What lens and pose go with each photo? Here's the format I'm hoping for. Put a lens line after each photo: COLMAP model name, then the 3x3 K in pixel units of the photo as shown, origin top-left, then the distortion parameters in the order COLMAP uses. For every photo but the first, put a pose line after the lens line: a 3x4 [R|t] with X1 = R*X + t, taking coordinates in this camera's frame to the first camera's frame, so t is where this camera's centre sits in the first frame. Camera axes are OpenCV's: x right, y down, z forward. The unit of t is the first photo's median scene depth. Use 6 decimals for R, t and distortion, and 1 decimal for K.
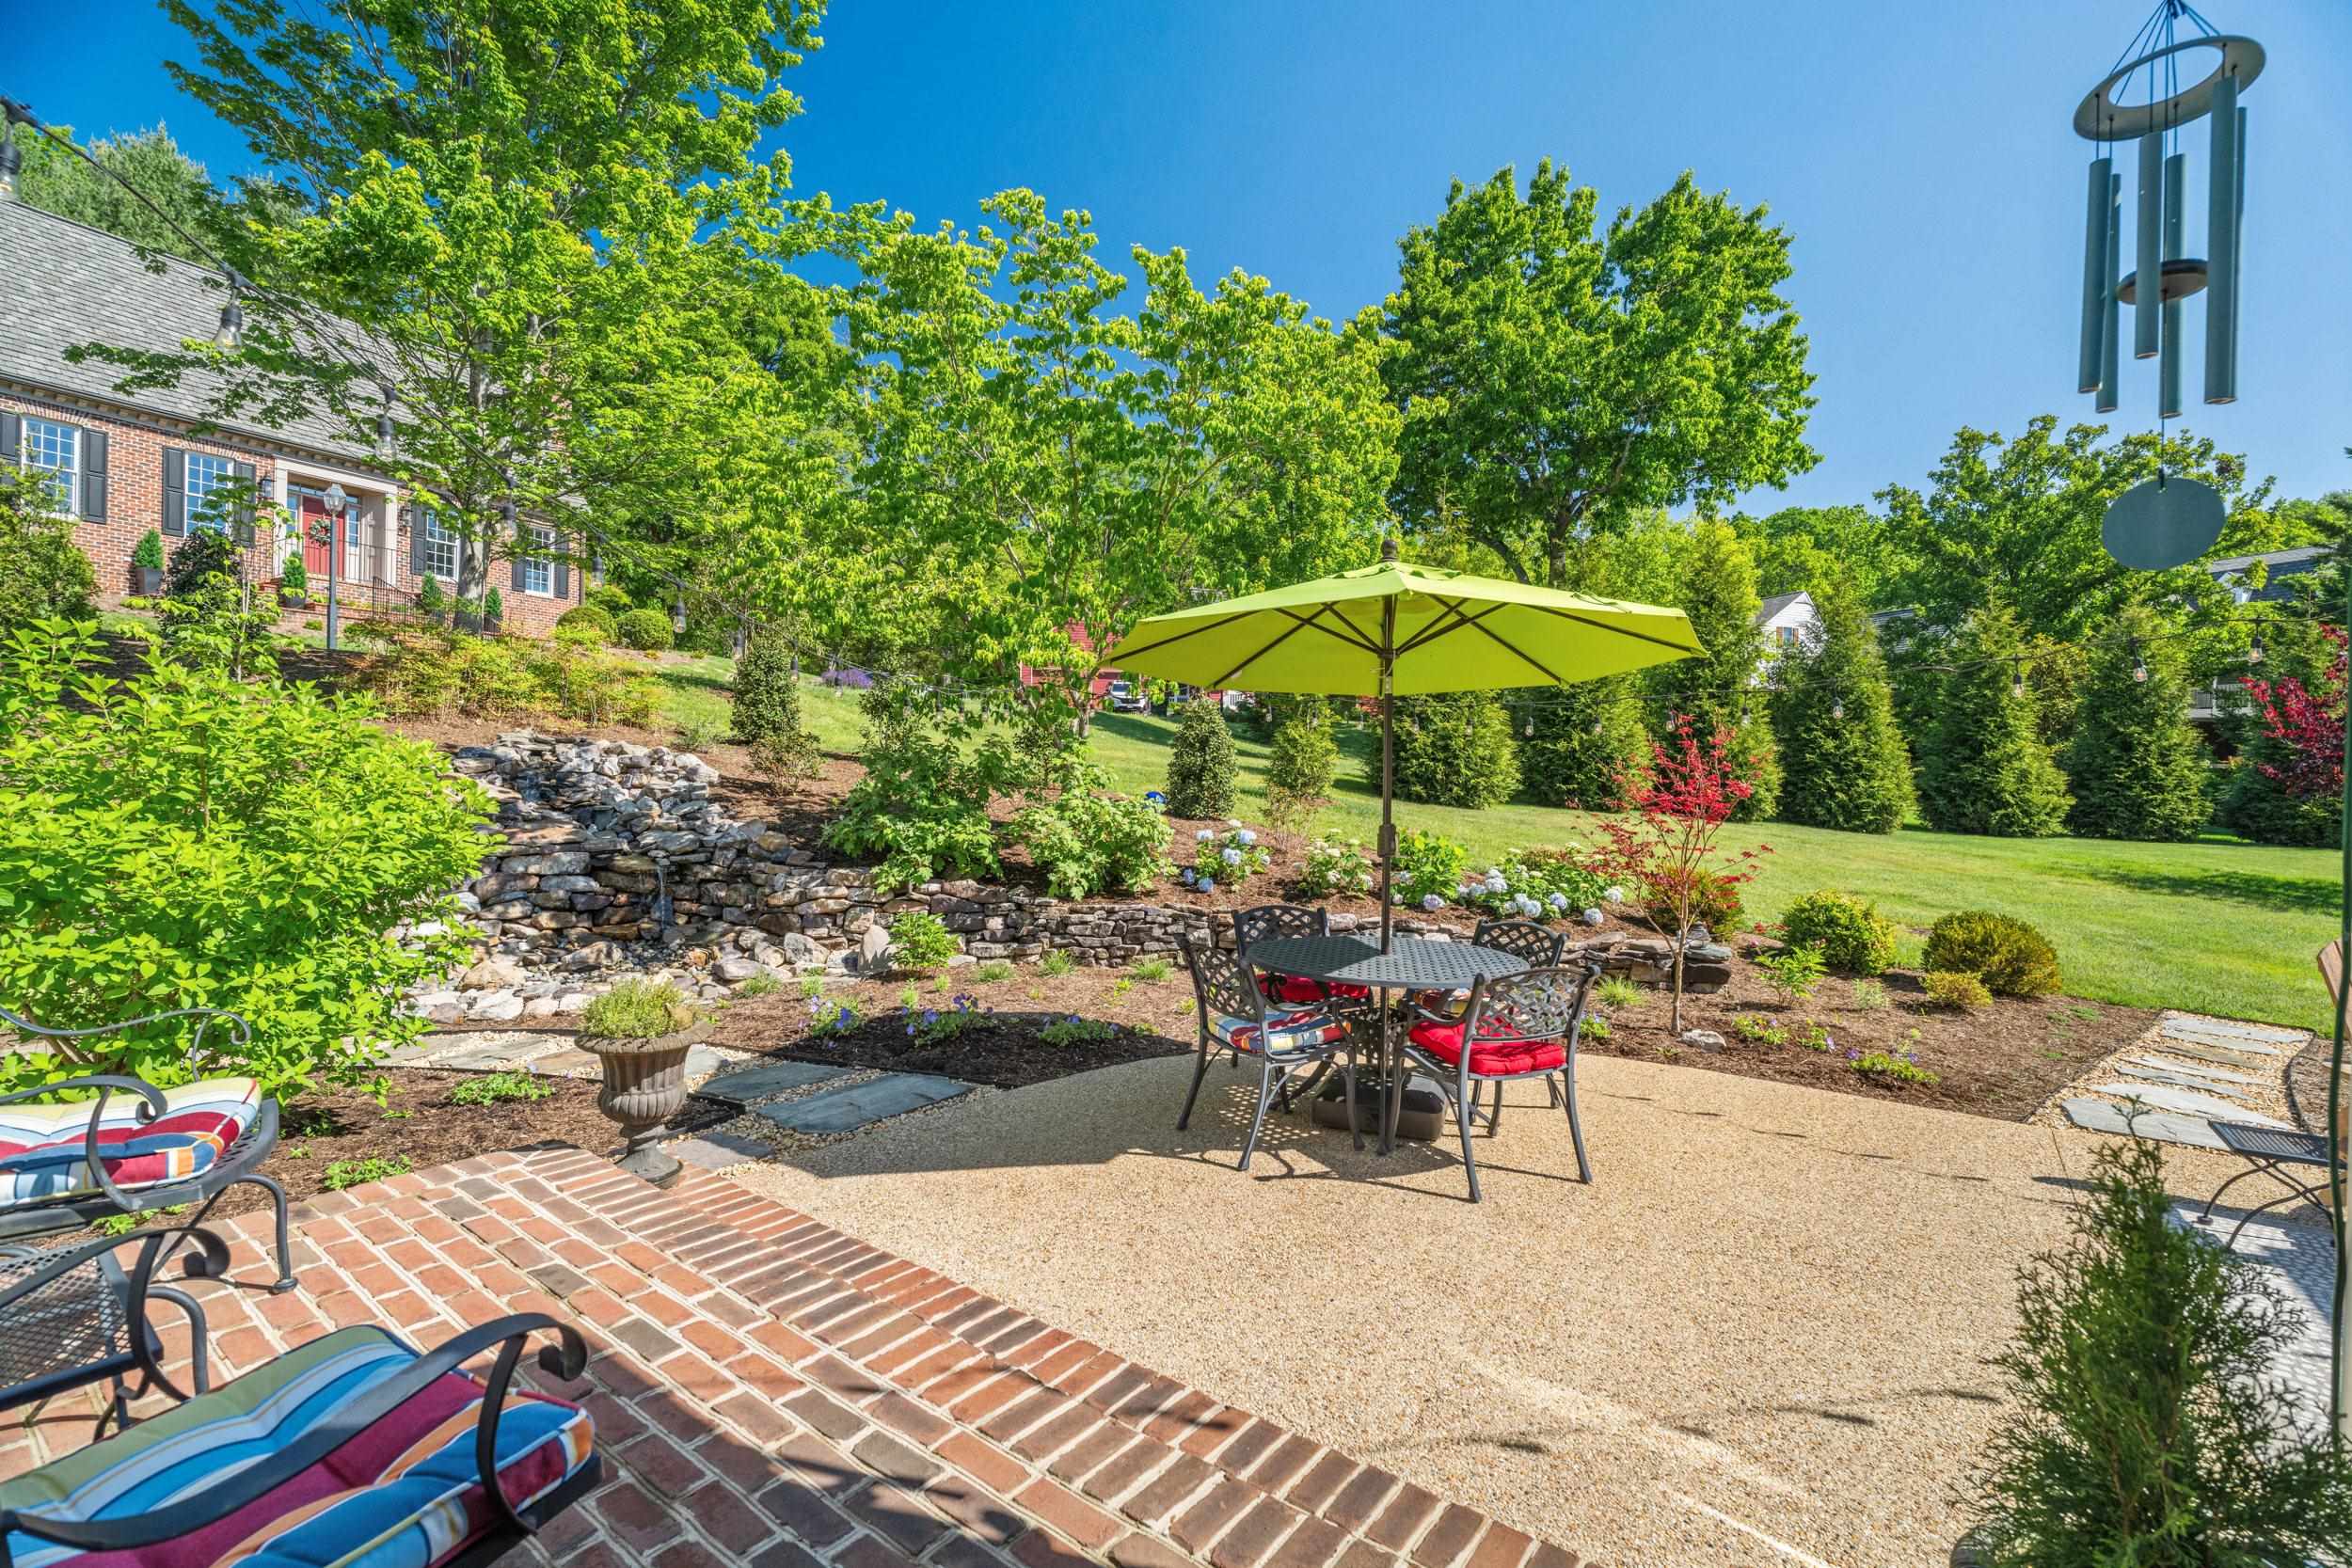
lens RADIAL K [[1036.7, 0, 1179.0], [0, 1036.7, 781.6], [0, 0, 1]] dist [-0.001726, -0.000217]
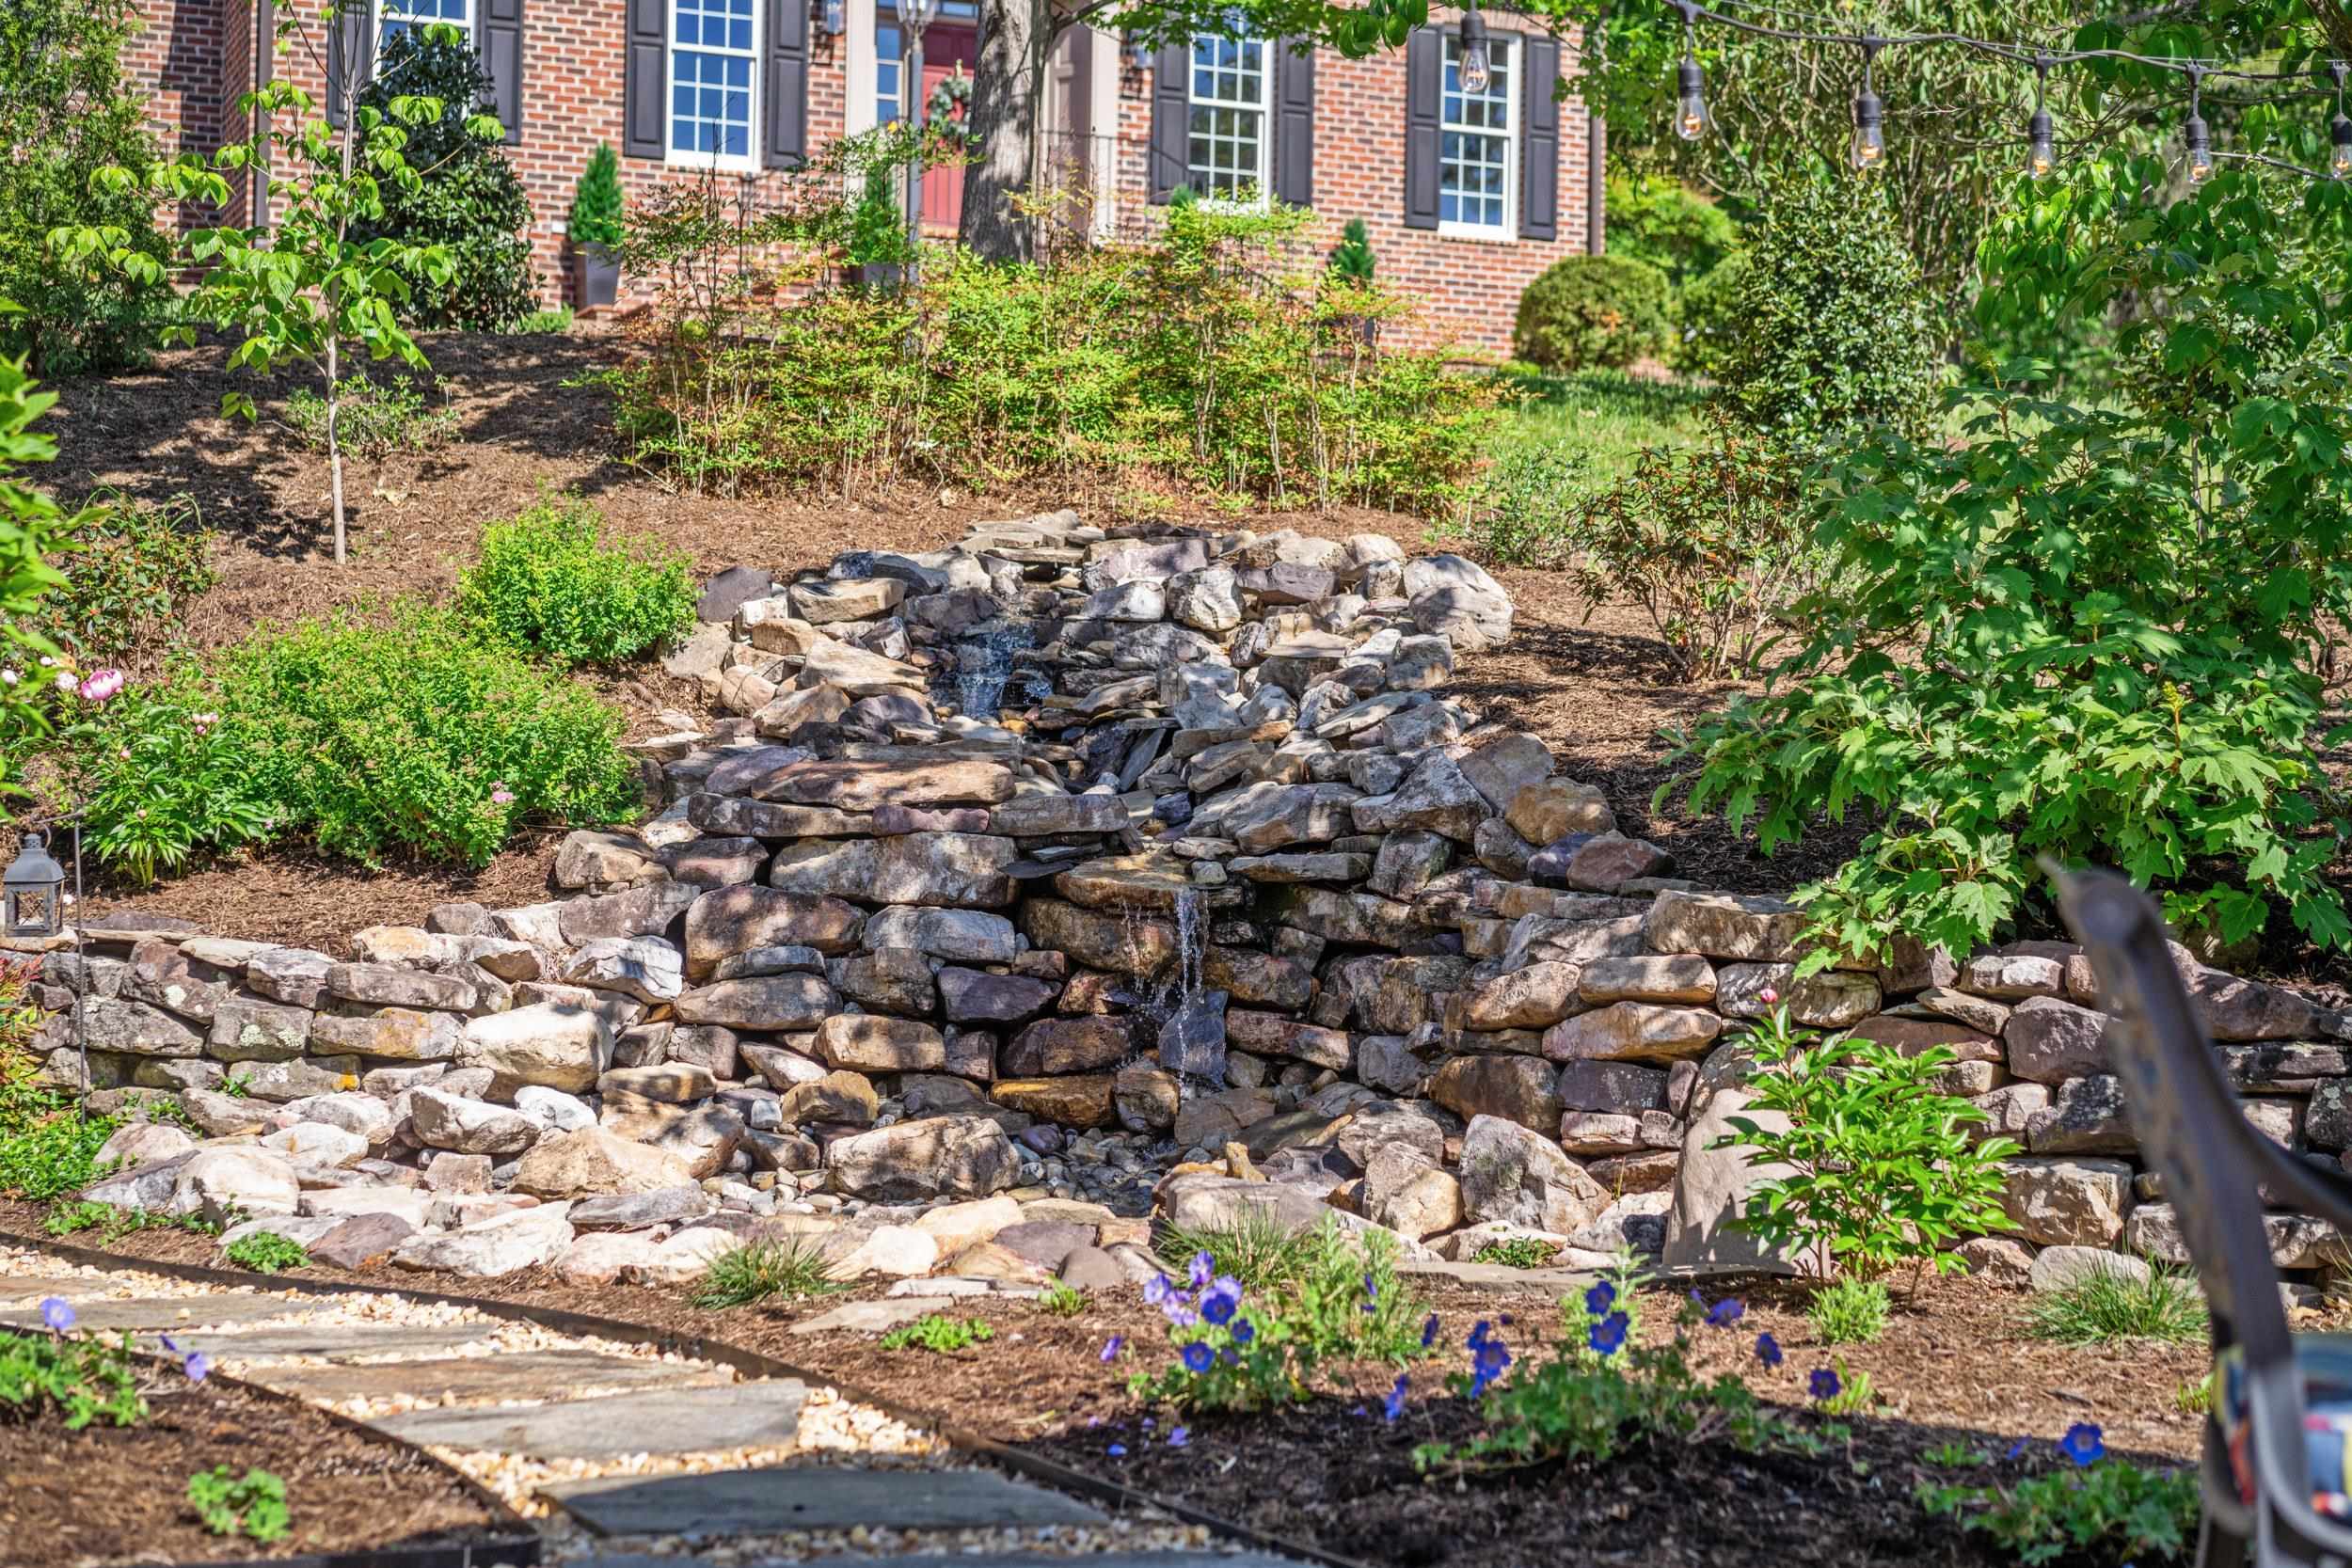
lens RADIAL K [[3618.2, 0, 1174.6], [0, 3618.2, 785.6], [0, 0, 1]] dist [-0.052579, 0.000000]
pose [[0.765926, -0.007420, -0.642886, 0.143526], [-0.011036, 0.999634, -0.024687, 0.078398], [0.642834, 0.026003, 0.765564, 0.222242]]
